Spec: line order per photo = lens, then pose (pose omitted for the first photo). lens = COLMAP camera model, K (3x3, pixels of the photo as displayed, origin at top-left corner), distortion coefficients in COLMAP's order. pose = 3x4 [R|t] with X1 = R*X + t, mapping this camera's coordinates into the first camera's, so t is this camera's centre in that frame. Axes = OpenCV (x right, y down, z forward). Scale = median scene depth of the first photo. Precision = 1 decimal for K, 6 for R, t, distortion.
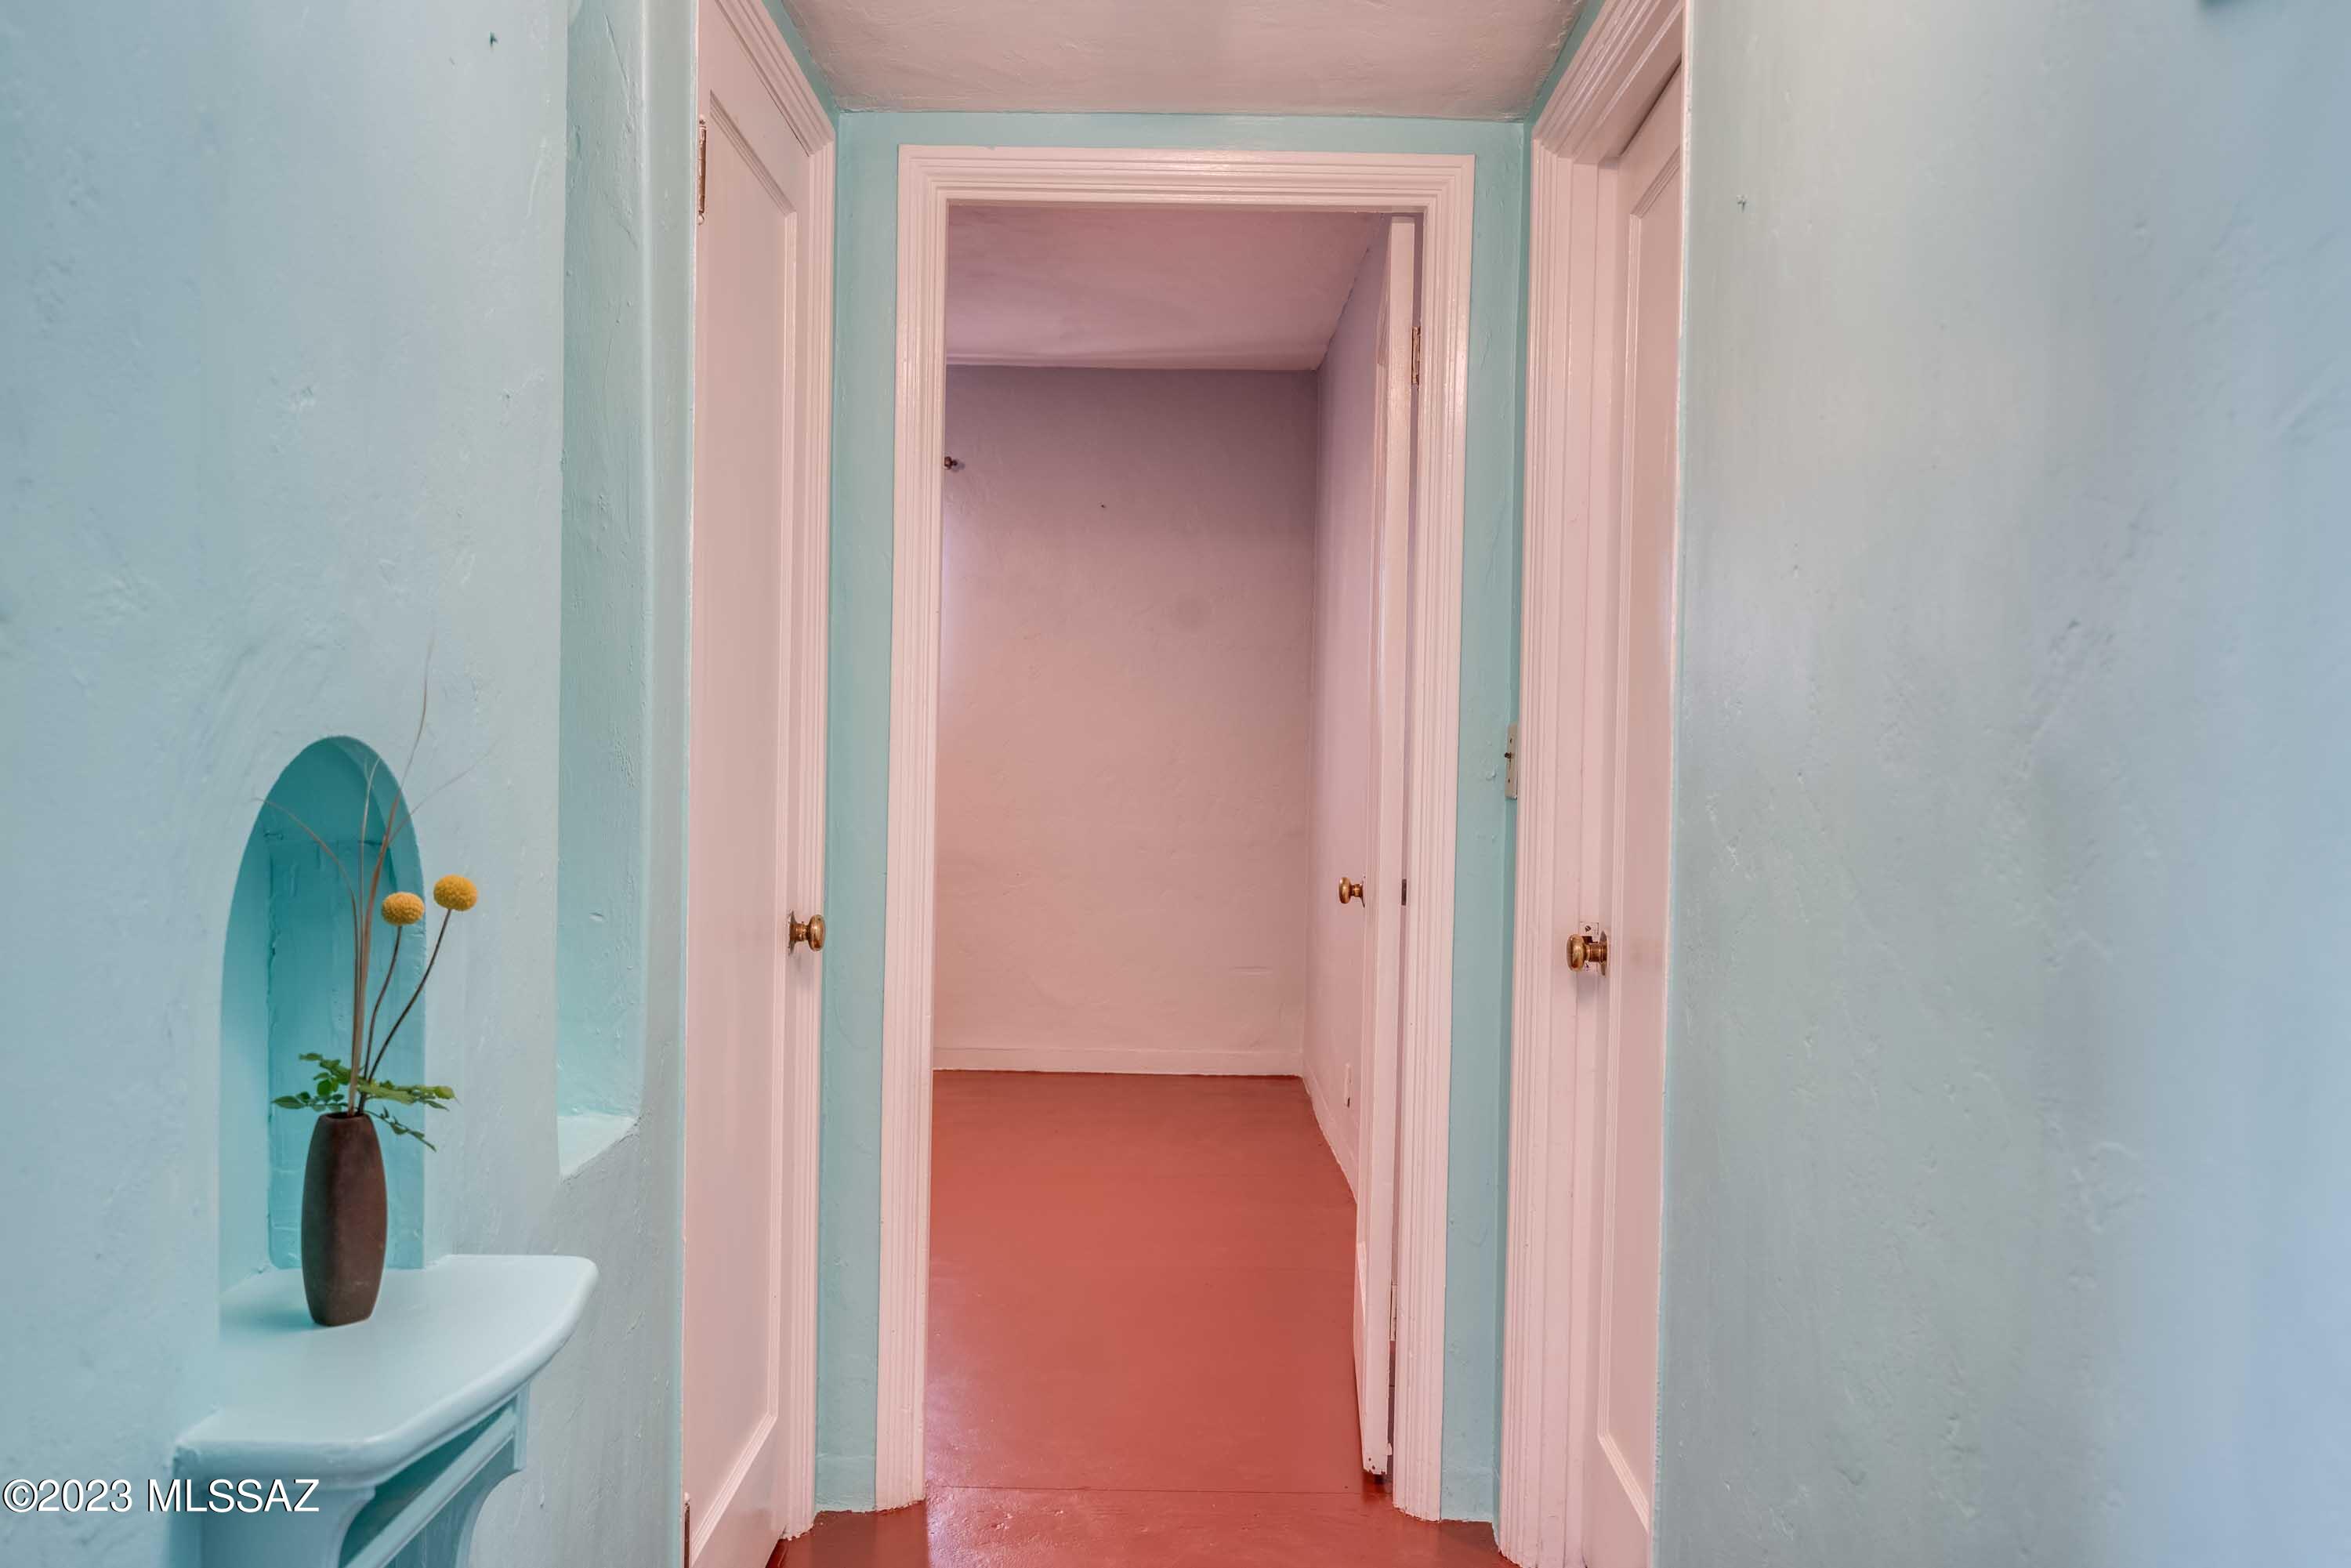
lens RADIAL K [[1080.8, 0, 1171.0], [0, 1080.8, 771.6], [0, 0, 1]] dist [-0.001503, -0.000311]
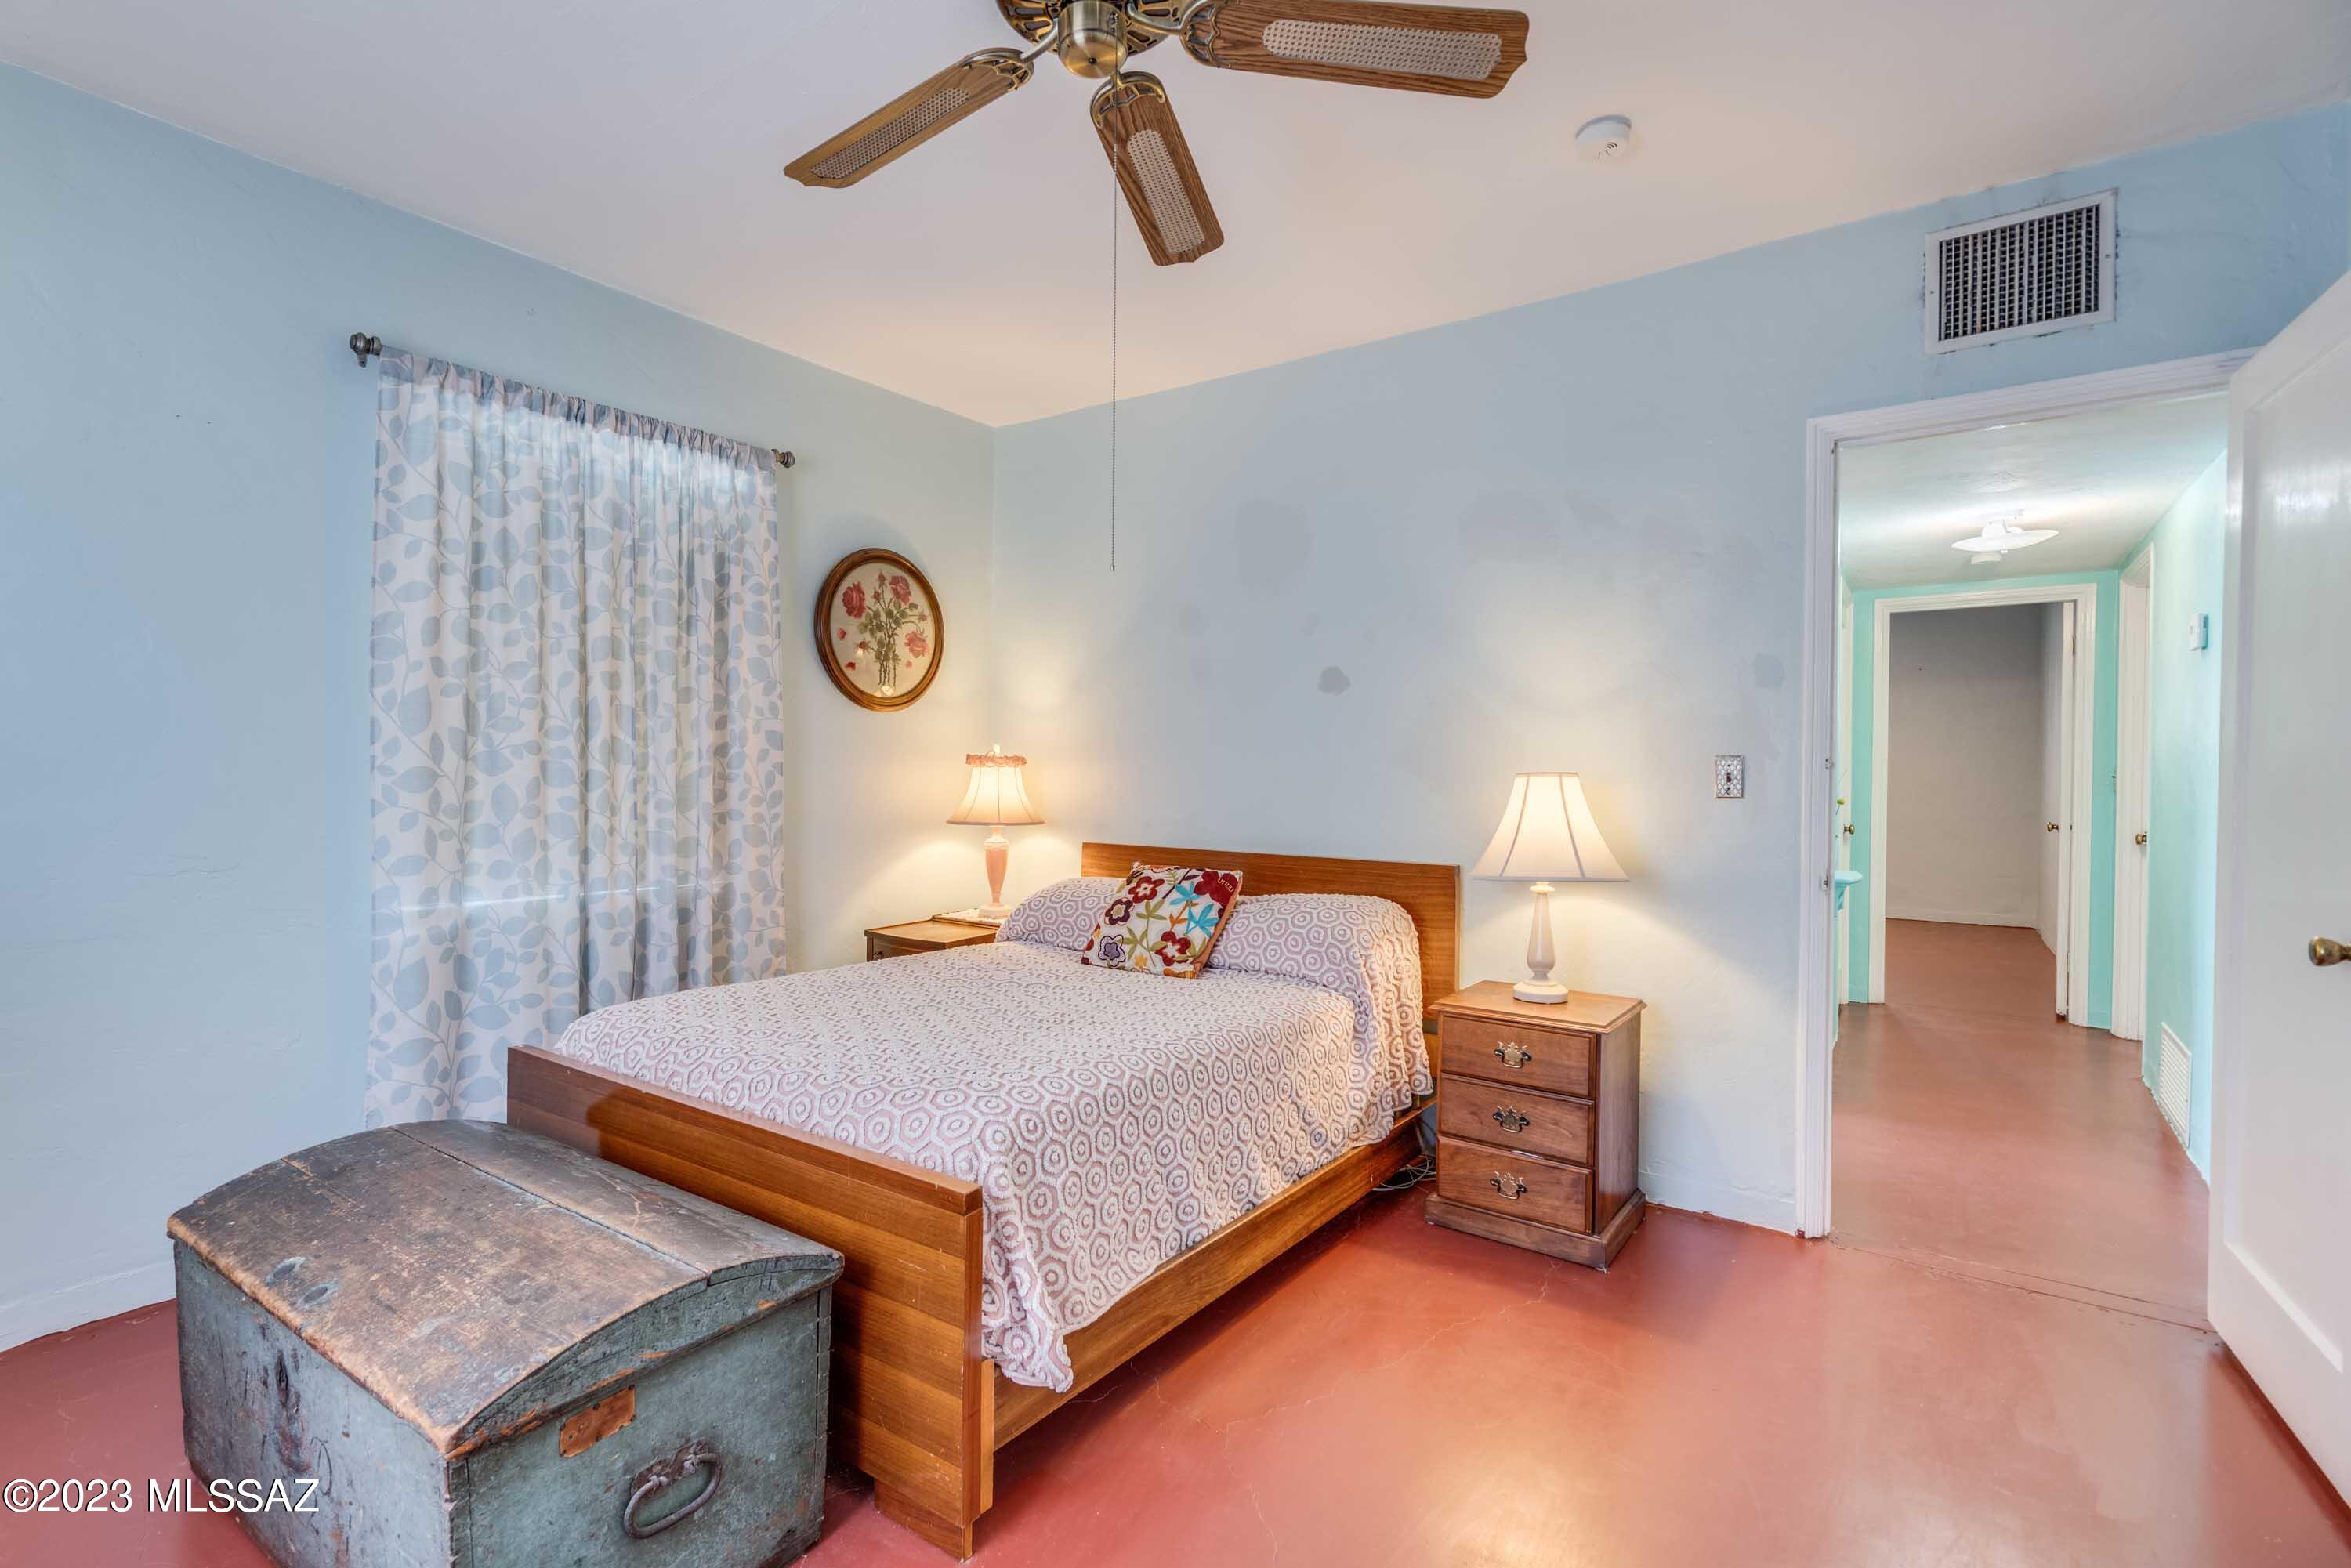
lens RADIAL K [[1080.8, 0, 1176.6], [0, 1080.8, 784.3], [0, 0, 1]] dist [-0.001503, -0.000311]
pose [[0.822762, -0.008470, -0.568323, -0.130307], [-0.001241, 0.999860, -0.016697, 0.053765], [0.568384, 0.014443, 0.822636, -2.960707]]
